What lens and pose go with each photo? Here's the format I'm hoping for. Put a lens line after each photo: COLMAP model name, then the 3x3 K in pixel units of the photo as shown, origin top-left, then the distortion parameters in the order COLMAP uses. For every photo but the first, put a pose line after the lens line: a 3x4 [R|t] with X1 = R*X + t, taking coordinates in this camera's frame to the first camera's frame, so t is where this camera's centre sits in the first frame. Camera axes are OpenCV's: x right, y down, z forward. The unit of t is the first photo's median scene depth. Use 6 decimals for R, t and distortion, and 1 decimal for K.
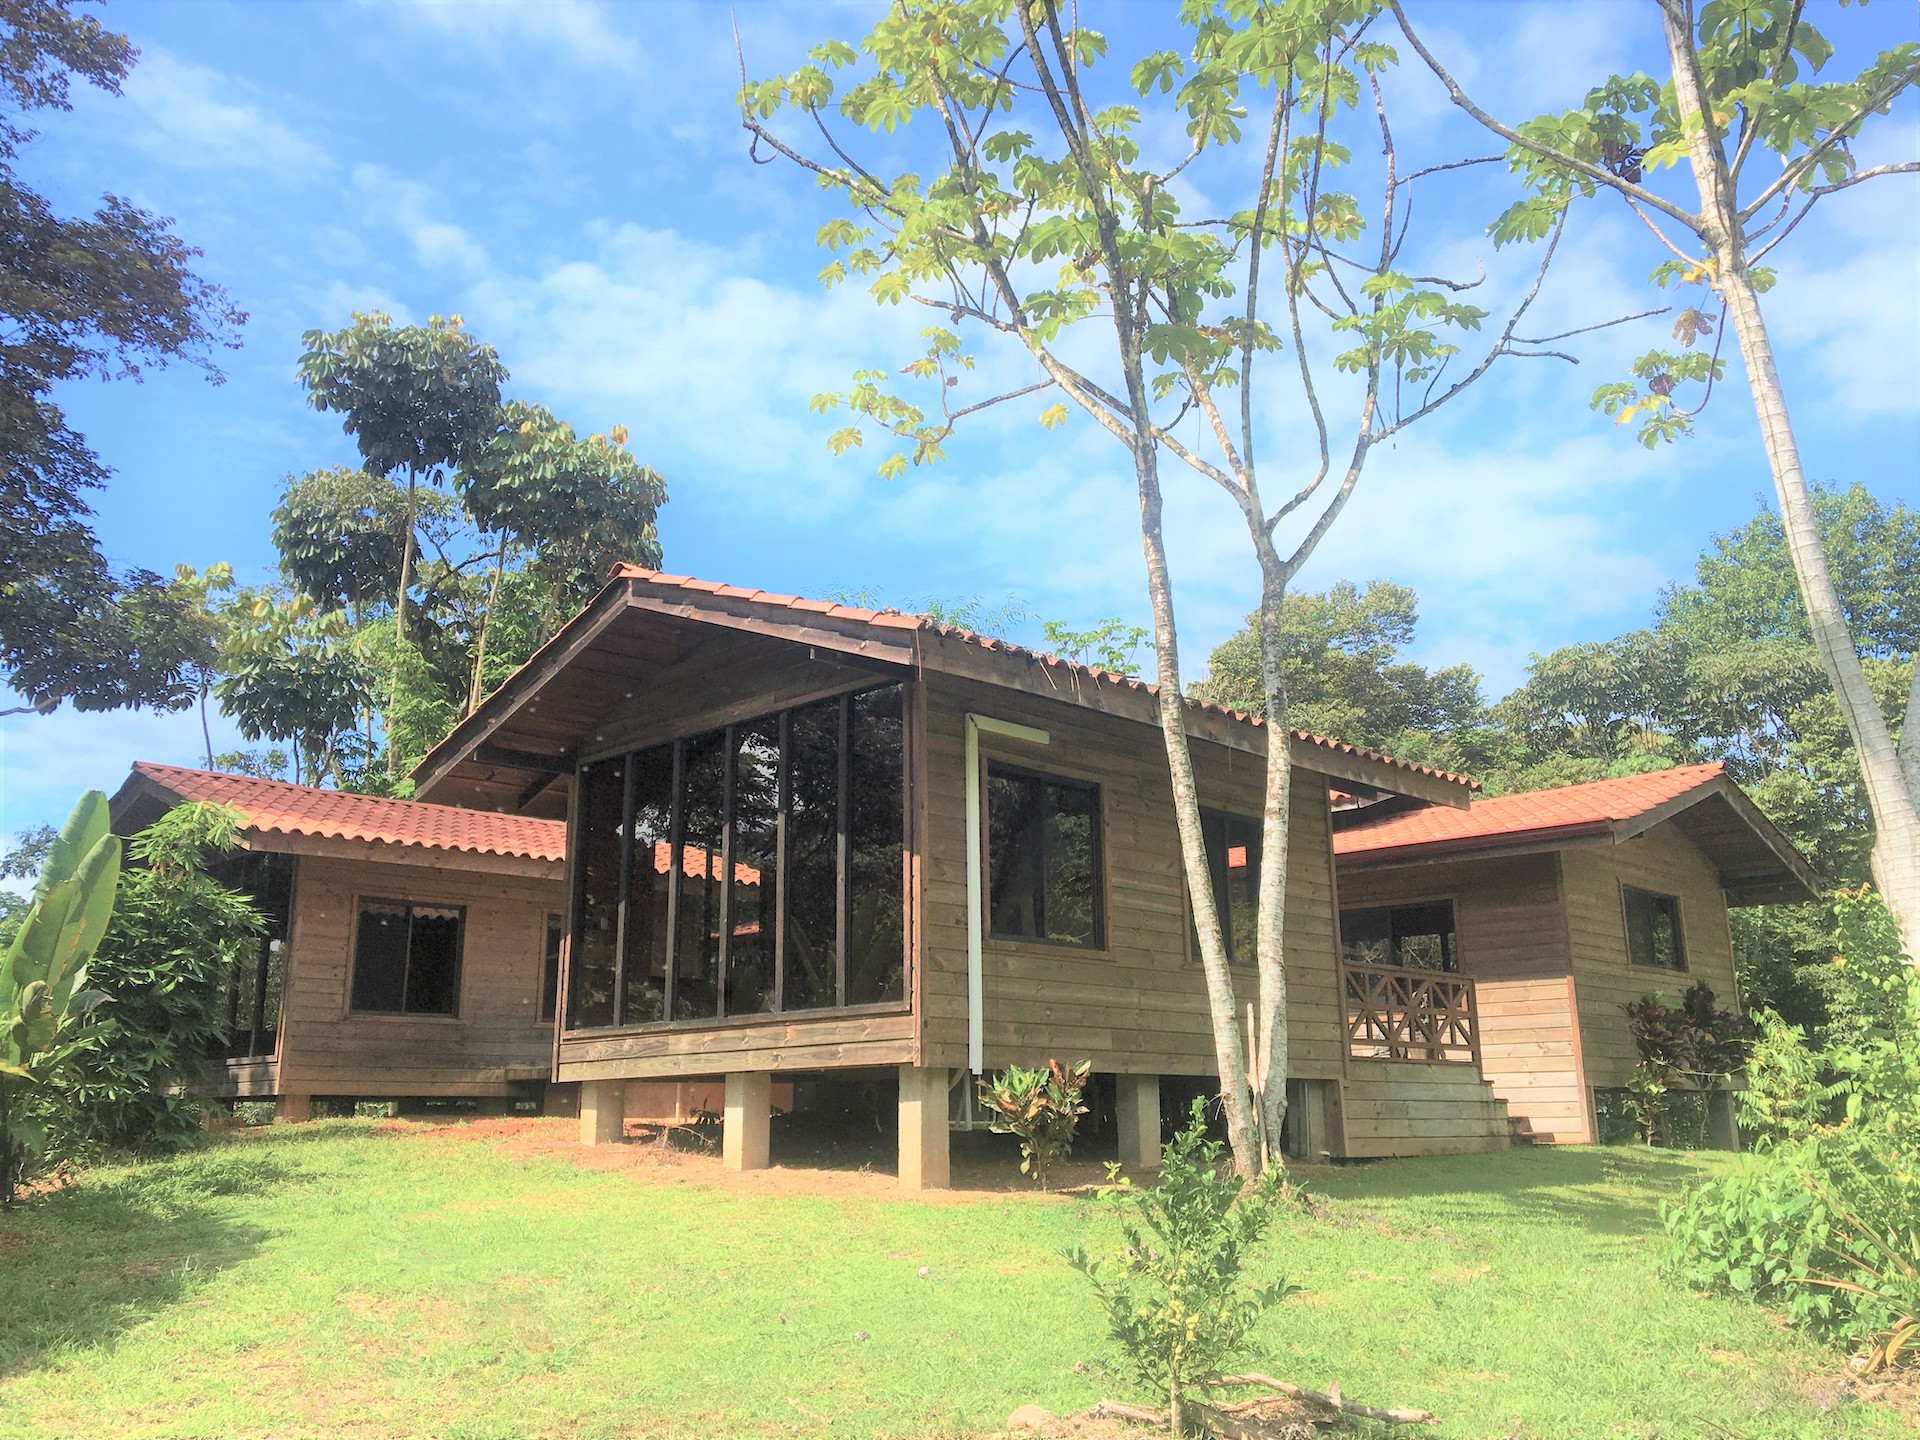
lens RADIAL K [[1625.5, 0, 960.0], [0, 1625.5, 720.0], [0, 0, 1]] dist [0.105085, -0.161116]
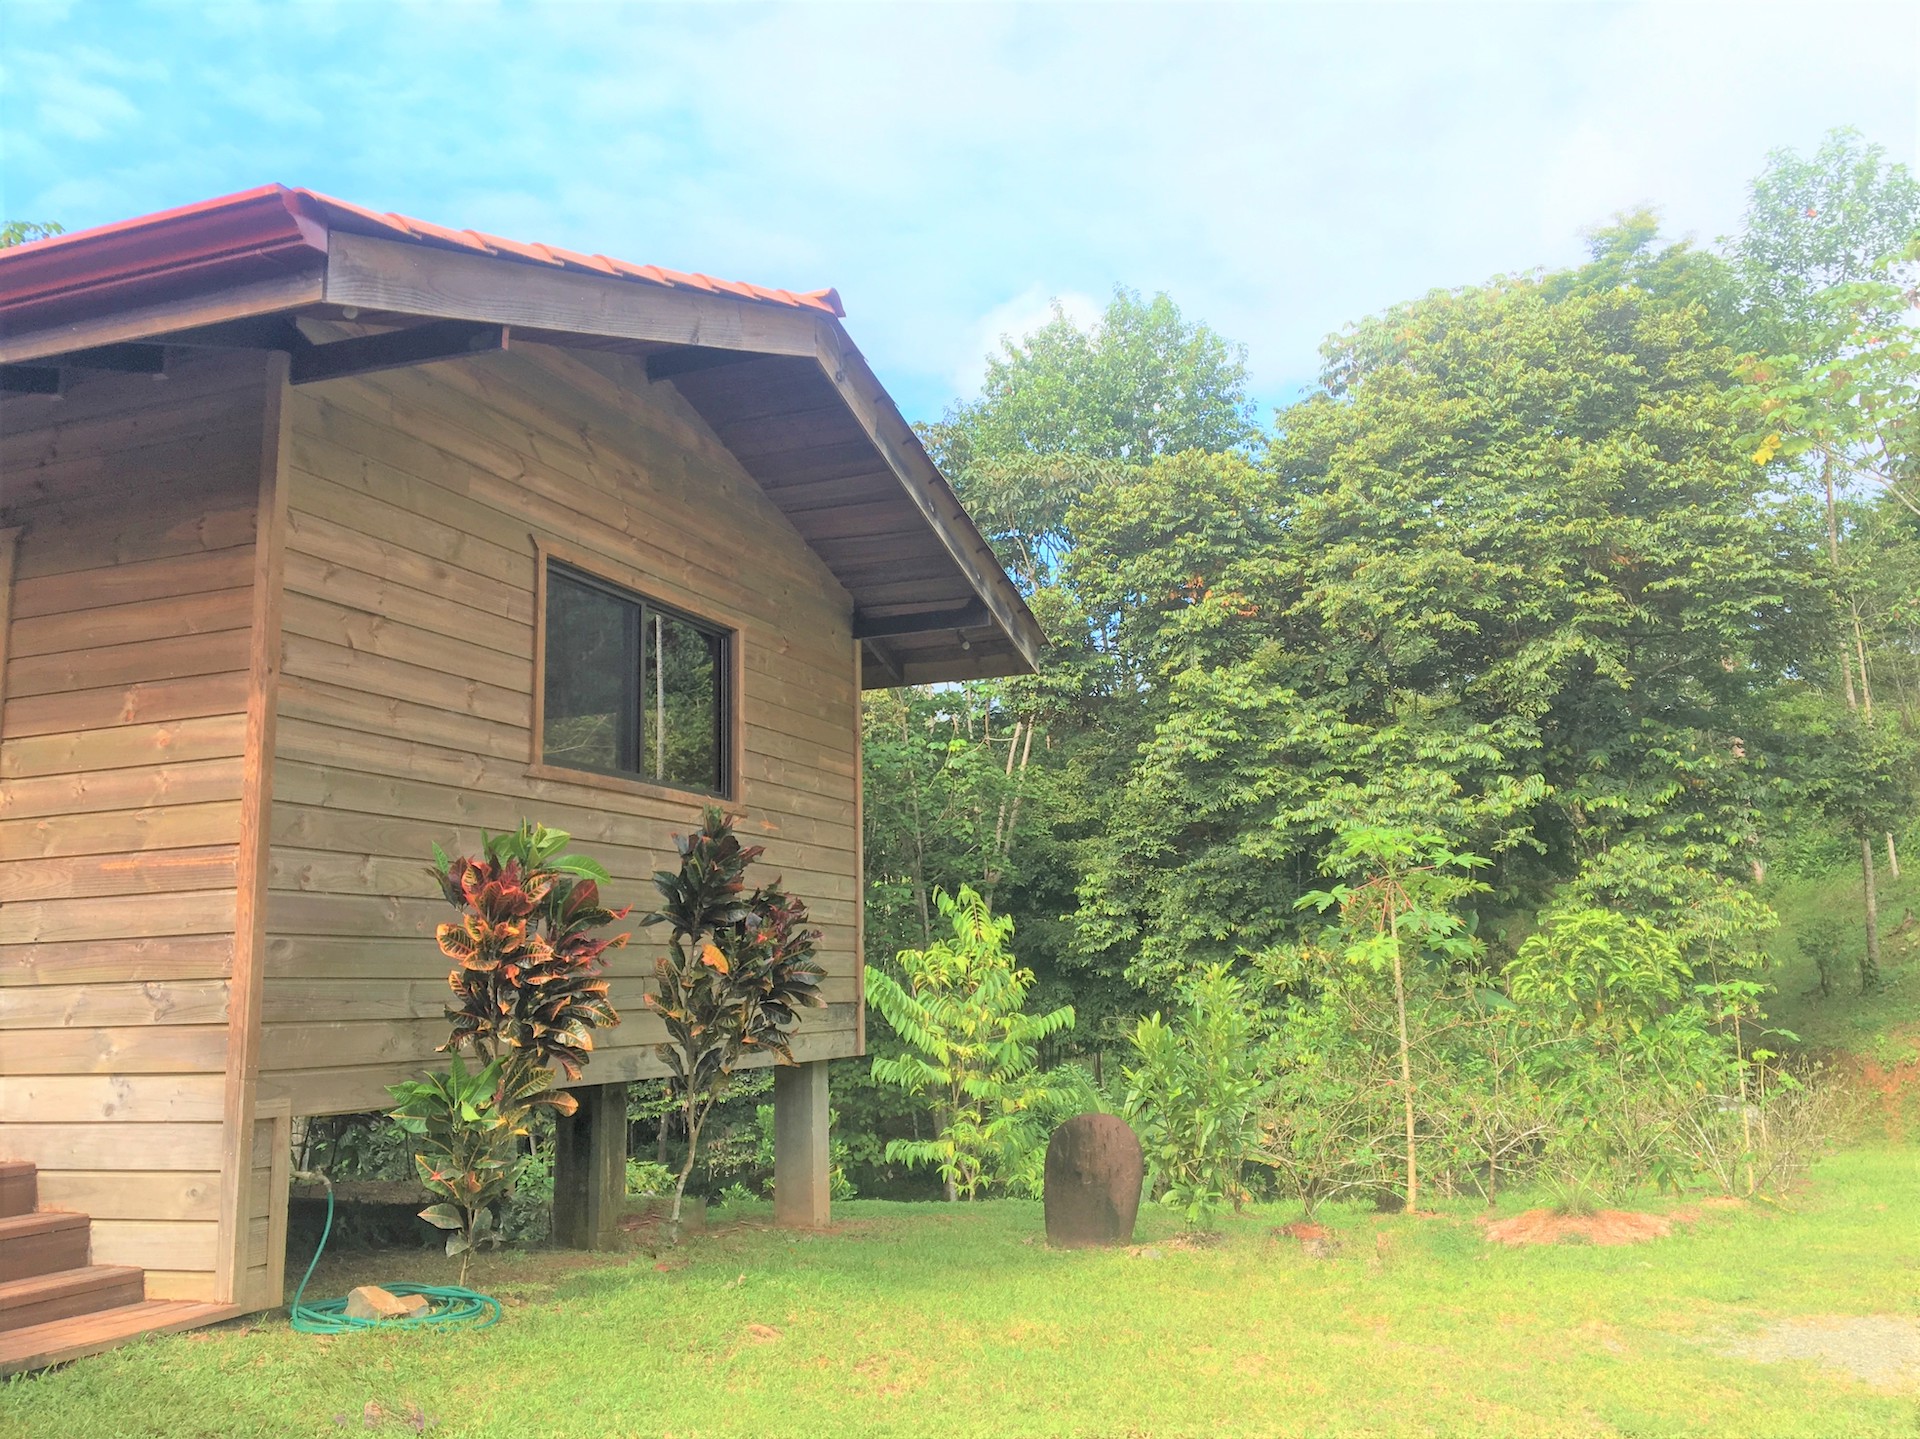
lens RADIAL K [[1625.5, 0, 960.0], [0, 1625.5, 719.5], [0, 0, 1]] dist [0.105085, -0.161116]
pose [[0.925062, 0.054387, 0.375903, 0.352763], [-0.080693, 0.995243, 0.054583, 0.109652], [-0.371146, -0.080825, 0.925050, 0.617738]]
